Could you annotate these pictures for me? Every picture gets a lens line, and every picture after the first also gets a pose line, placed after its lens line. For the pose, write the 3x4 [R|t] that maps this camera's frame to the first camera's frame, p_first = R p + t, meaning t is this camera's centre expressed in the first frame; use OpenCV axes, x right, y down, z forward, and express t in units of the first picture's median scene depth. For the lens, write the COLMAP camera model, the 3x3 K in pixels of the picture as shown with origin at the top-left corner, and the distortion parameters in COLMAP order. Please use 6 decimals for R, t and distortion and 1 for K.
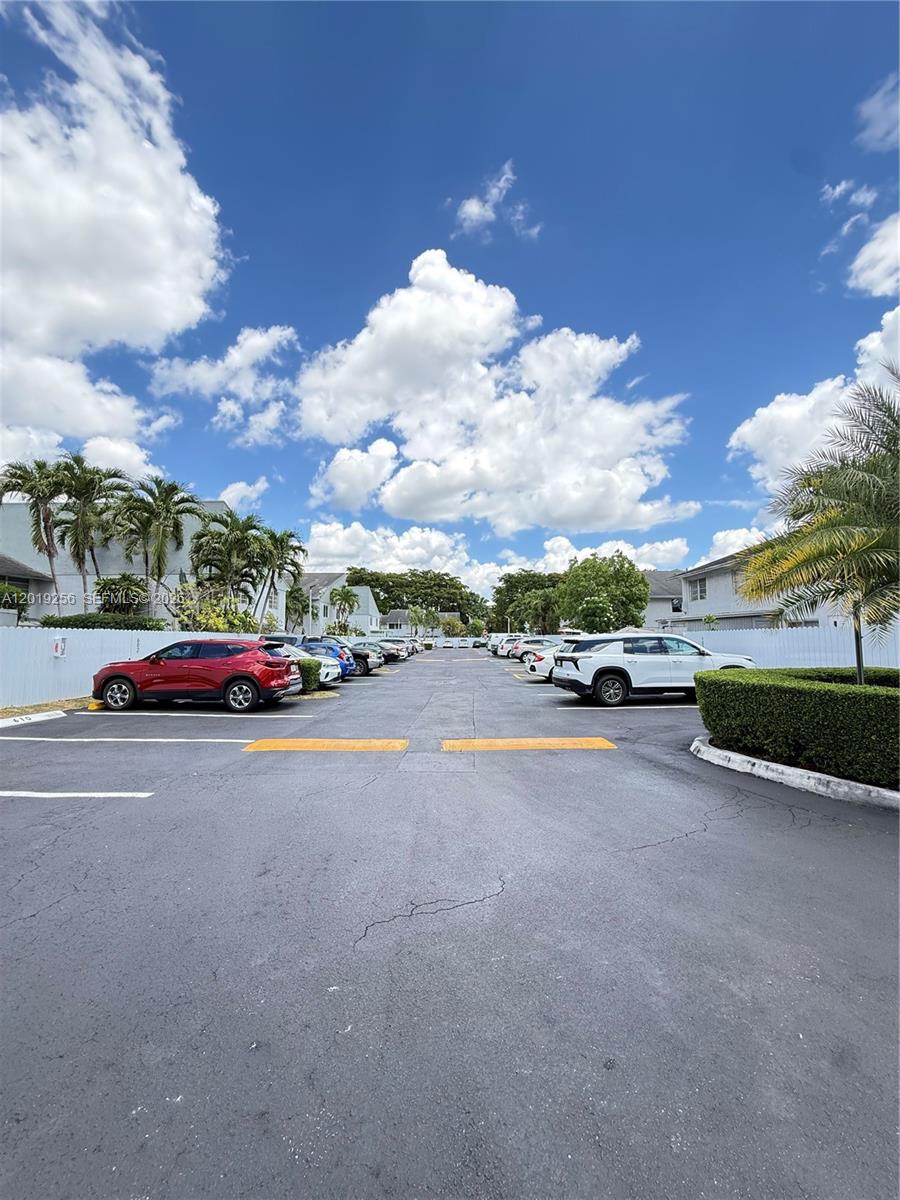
lens RADIAL K [[483.6, 0, 449.1], [0, 483.6, 597.9], [0, 0, 1]] dist [0.010955, 0.000504]
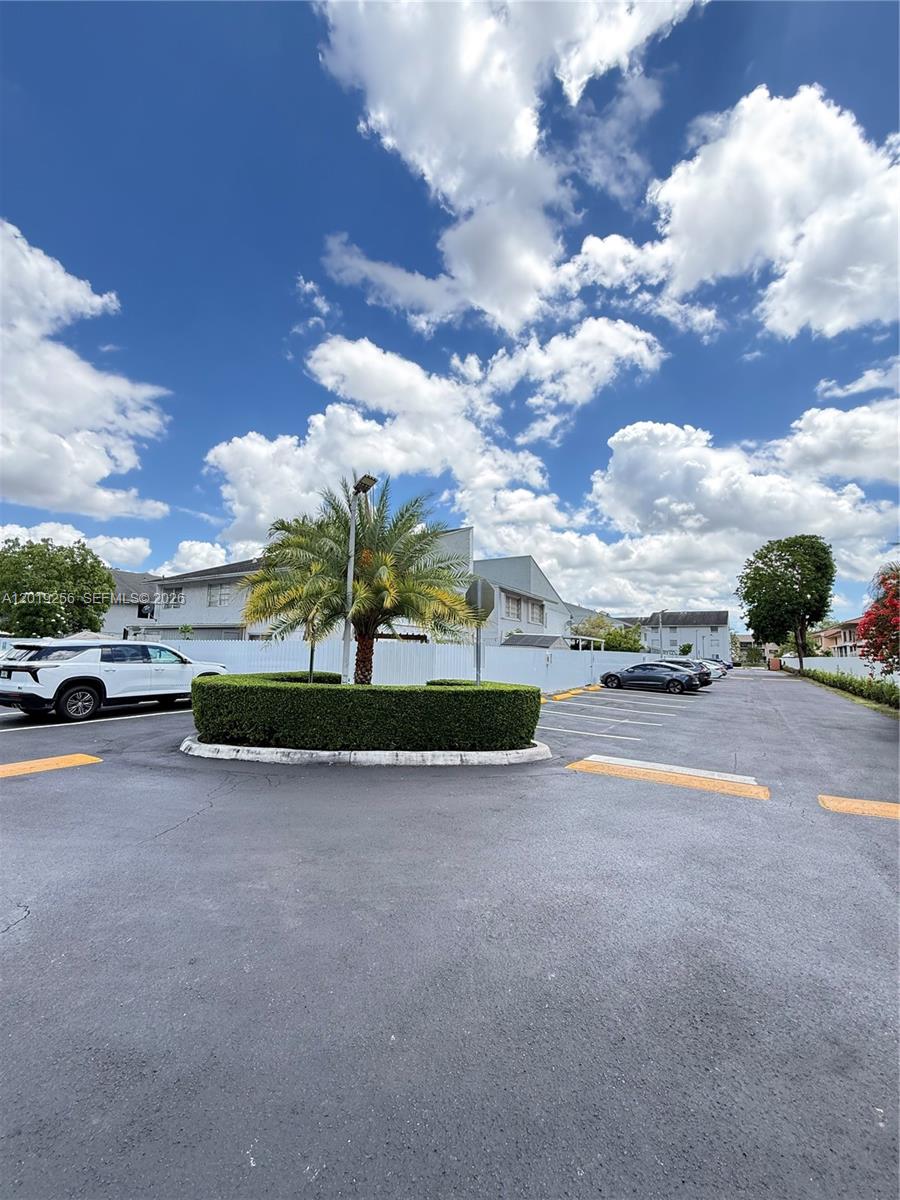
lens RADIAL K [[485.4, 0, 450.0], [0, 485.4, 600.0], [0, 0, 1]] dist [0.010548, -0.000108]
pose [[0.519922, 0.107537, 0.847418, -0.114485], [-0.097598, 0.993026, -0.066134, -0.006603], [-0.848620, -0.048322, 0.526791, -0.057794]]
